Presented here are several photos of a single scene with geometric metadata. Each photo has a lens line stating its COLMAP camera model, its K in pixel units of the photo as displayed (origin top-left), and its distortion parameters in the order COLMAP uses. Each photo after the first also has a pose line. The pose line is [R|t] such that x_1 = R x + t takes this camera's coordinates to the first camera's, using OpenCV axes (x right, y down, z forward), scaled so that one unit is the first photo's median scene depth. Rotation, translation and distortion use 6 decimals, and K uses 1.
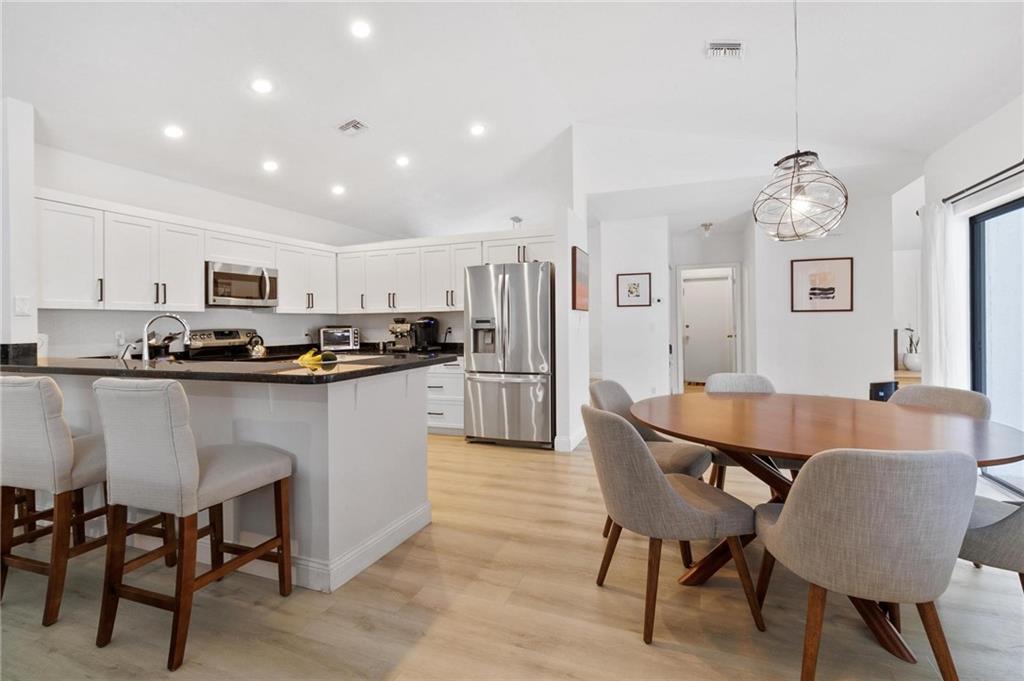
lens RADIAL K [[485.0, 0, 514.9], [0, 485.0, 320.6], [0, 0, 1]] dist [0.002707, 0.000311]
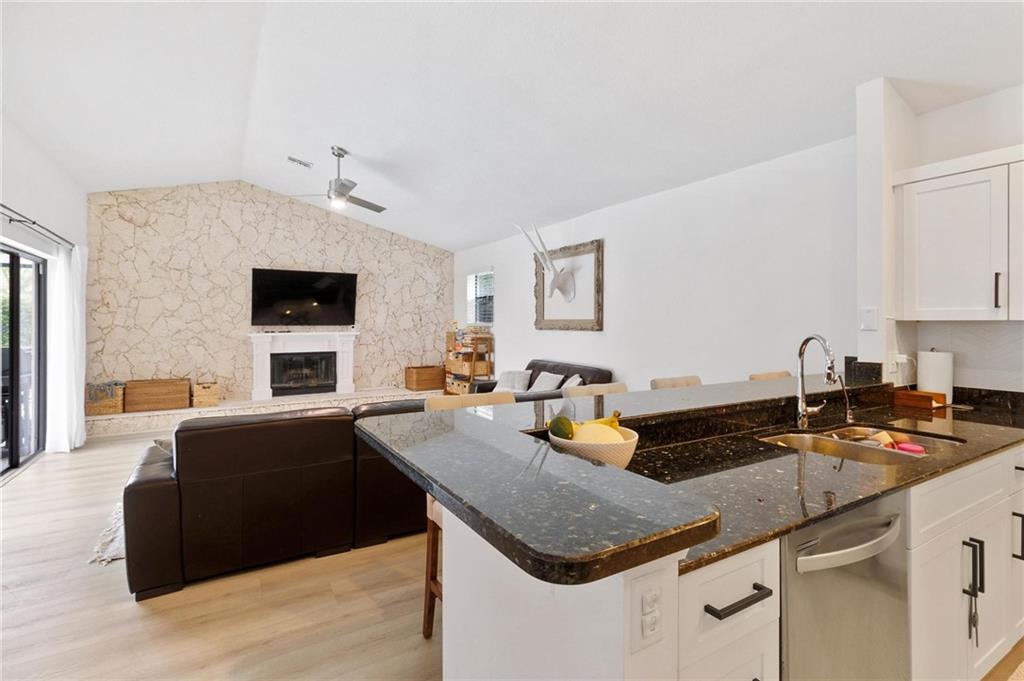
lens RADIAL K [[485.0, 0, 511.3], [0, 485.0, 319.7], [0, 0, 1]] dist [0.002707, 0.000311]
pose [[-0.617605, 0.008220, -0.786445, 0.039550], [0.011943, 0.999928, 0.001072, -0.024098], [0.786398, -0.008730, -0.617659, 0.655165]]
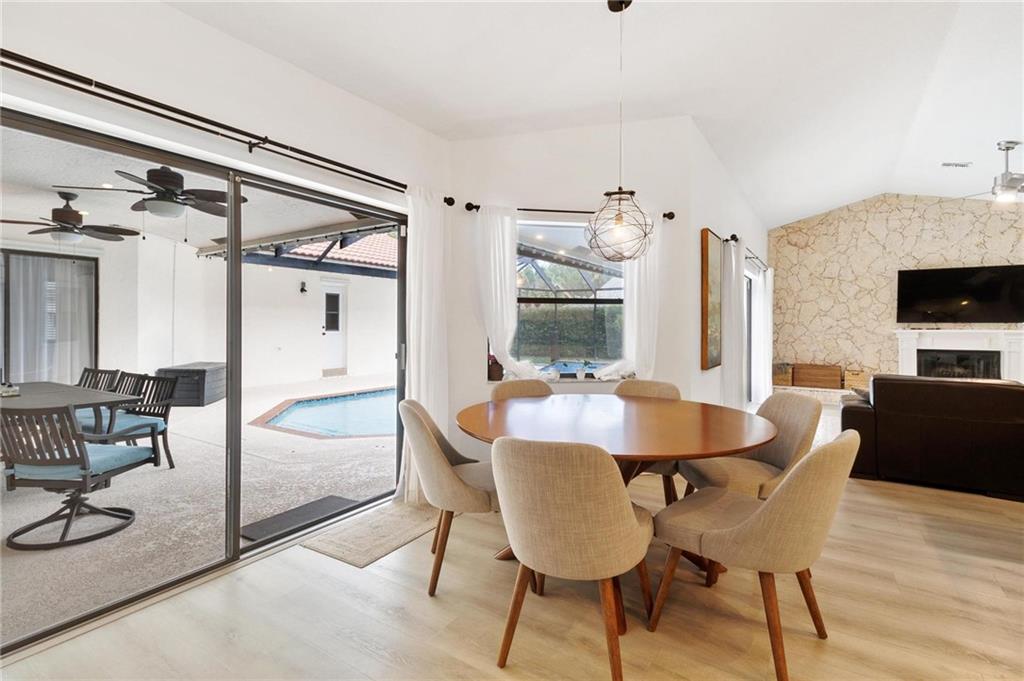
lens RADIAL K [[485.0, 0, 510.0], [0, 485.0, 327.7], [0, 0, 1]] dist [0.002707, 0.000311]
pose [[-0.975226, 0.008593, 0.221043, 0.255252], [0.007297, 0.999951, -0.006676, 0.001847], [-0.221089, -0.004898, -0.975241, 0.970819]]
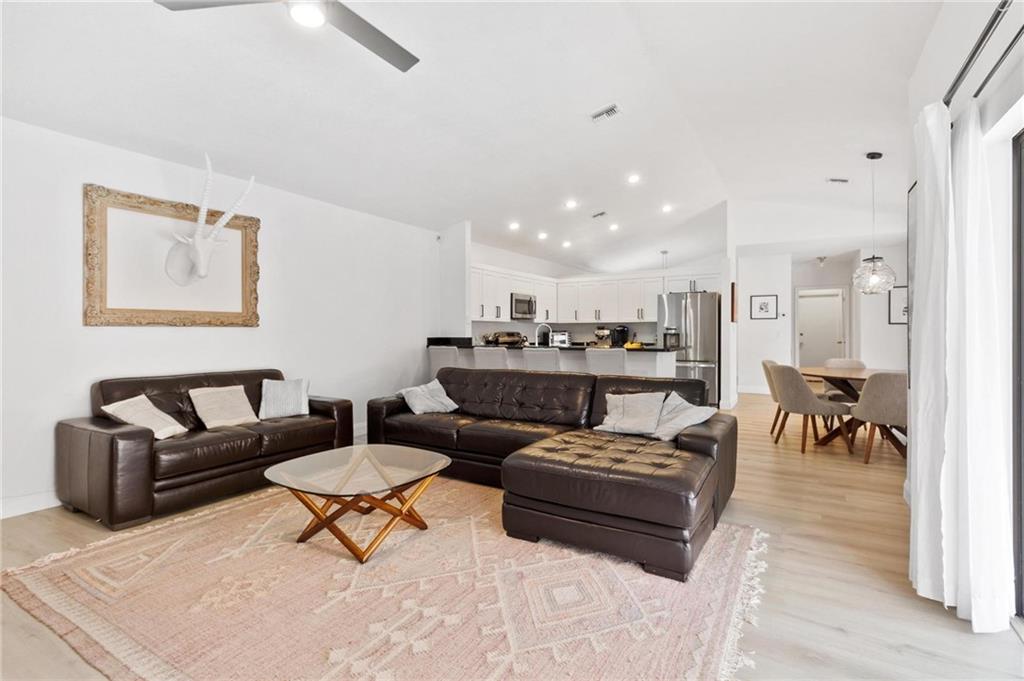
lens RADIAL K [[485.0, 0, 514.4], [0, 485.0, 333.9], [0, 0, 1]] dist [0.002707, 0.000311]
pose [[0.985063, 0.010532, -0.171871, -0.288473], [-0.008378, 0.999877, 0.013255, 0.001249], [0.171989, -0.011617, 0.985030, -0.649386]]
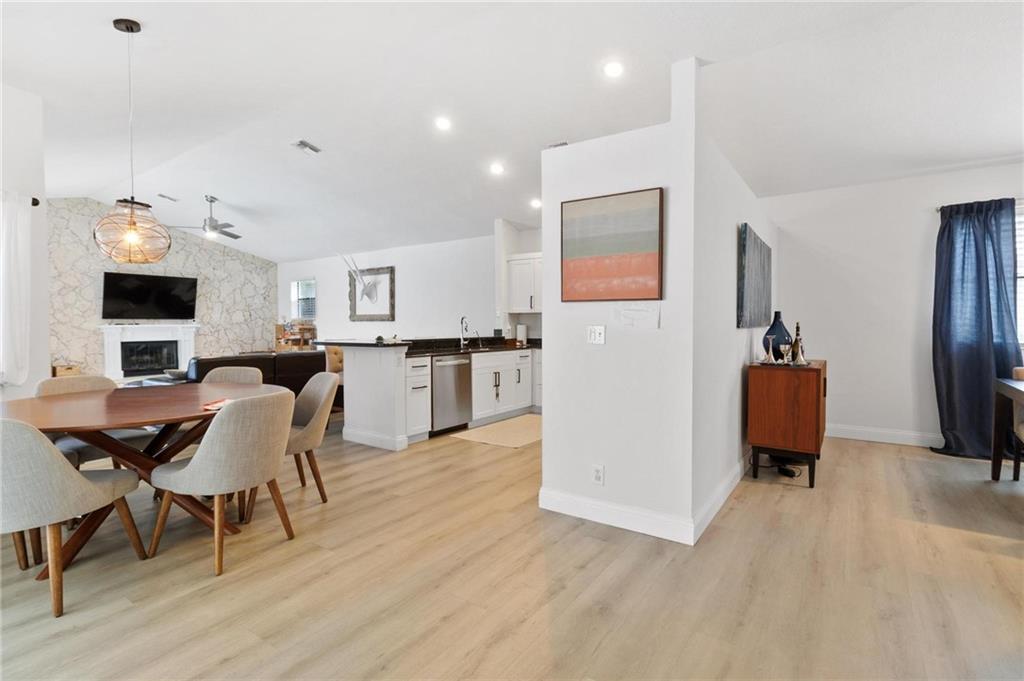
lens RADIAL K [[485.0, 0, 518.2], [0, 485.0, 336.0], [0, 0, 1]] dist [0.002707, 0.000311]
pose [[-0.237078, 0.038114, -0.970743, 0.710986], [0.011006, 0.999271, 0.036547, -0.001368], [0.971428, -0.002019, -0.237325, 1.023937]]
